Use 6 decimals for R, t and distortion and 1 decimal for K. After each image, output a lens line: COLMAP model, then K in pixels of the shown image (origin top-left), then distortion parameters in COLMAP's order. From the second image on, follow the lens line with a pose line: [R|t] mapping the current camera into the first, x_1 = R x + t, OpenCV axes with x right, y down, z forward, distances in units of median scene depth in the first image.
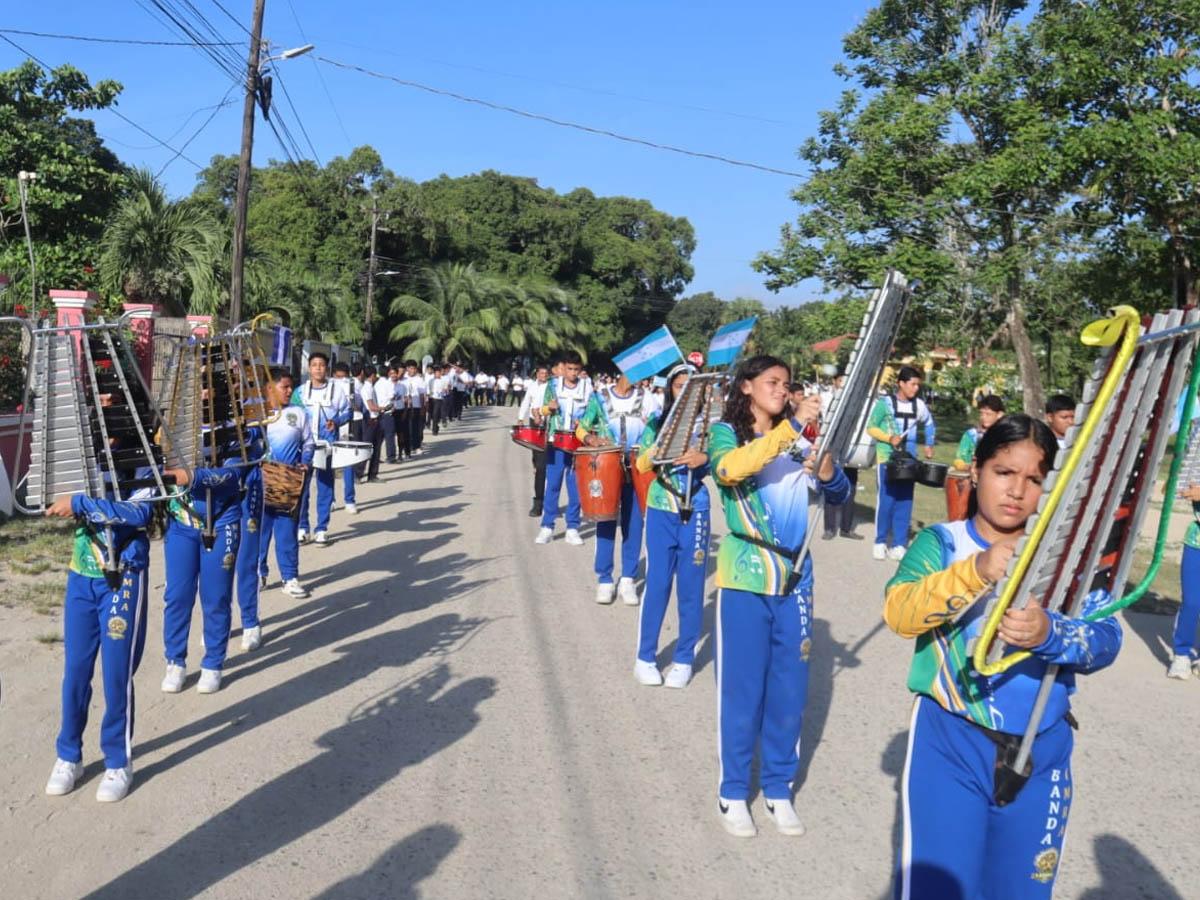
lens RADIAL K [[1242.8, 0, 501.8], [0, 1242.8, 418.4], [0, 0, 1]] dist [-0.088832, 0.000000]
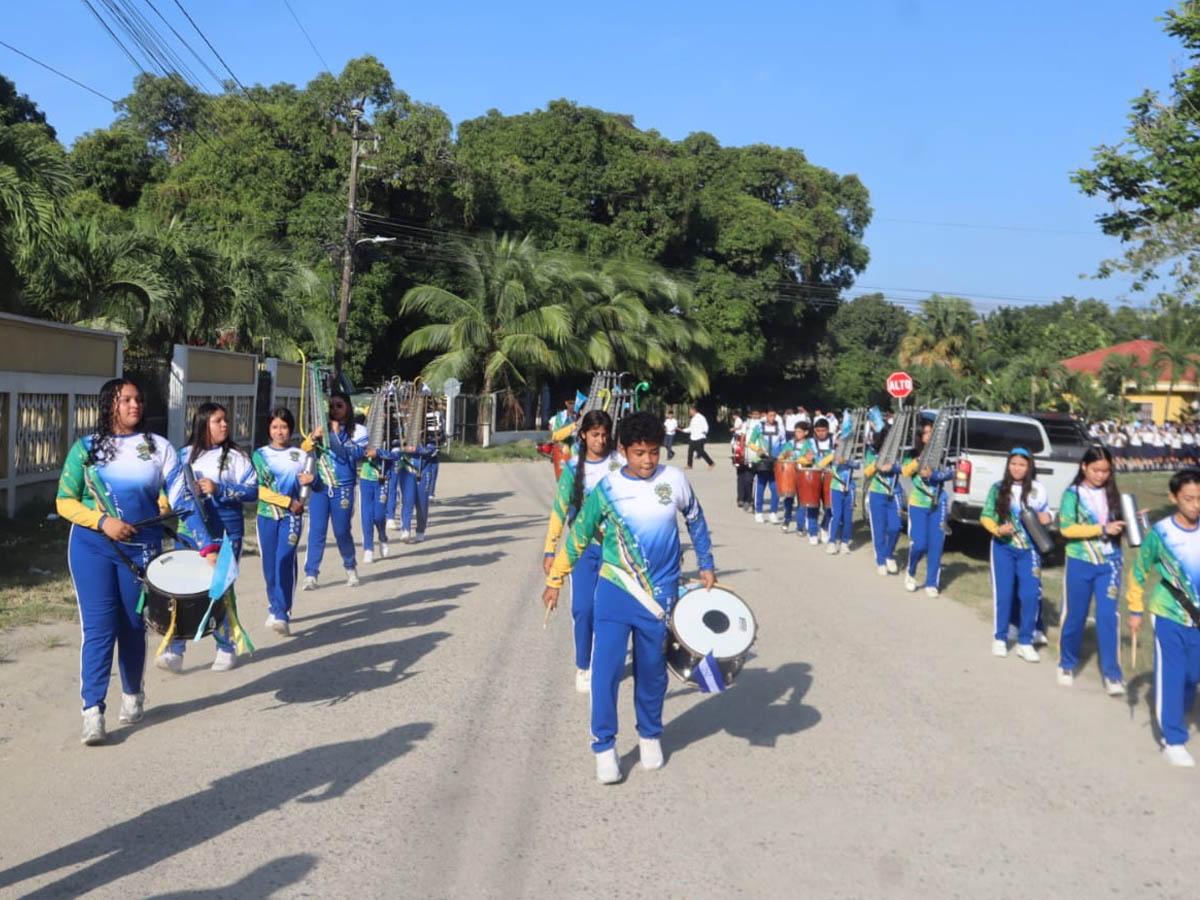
lens RADIAL K [[1639.0, 0, 502.3], [0, 1639.0, 388.2], [0, 0, 1]] dist [-0.005862, 0.000000]
pose [[0.998500, 0.001357, -0.054736, 0.008359], [-0.003912, 0.998905, -0.046612, -0.006482], [0.054613, 0.046756, 0.997412, 0.155779]]
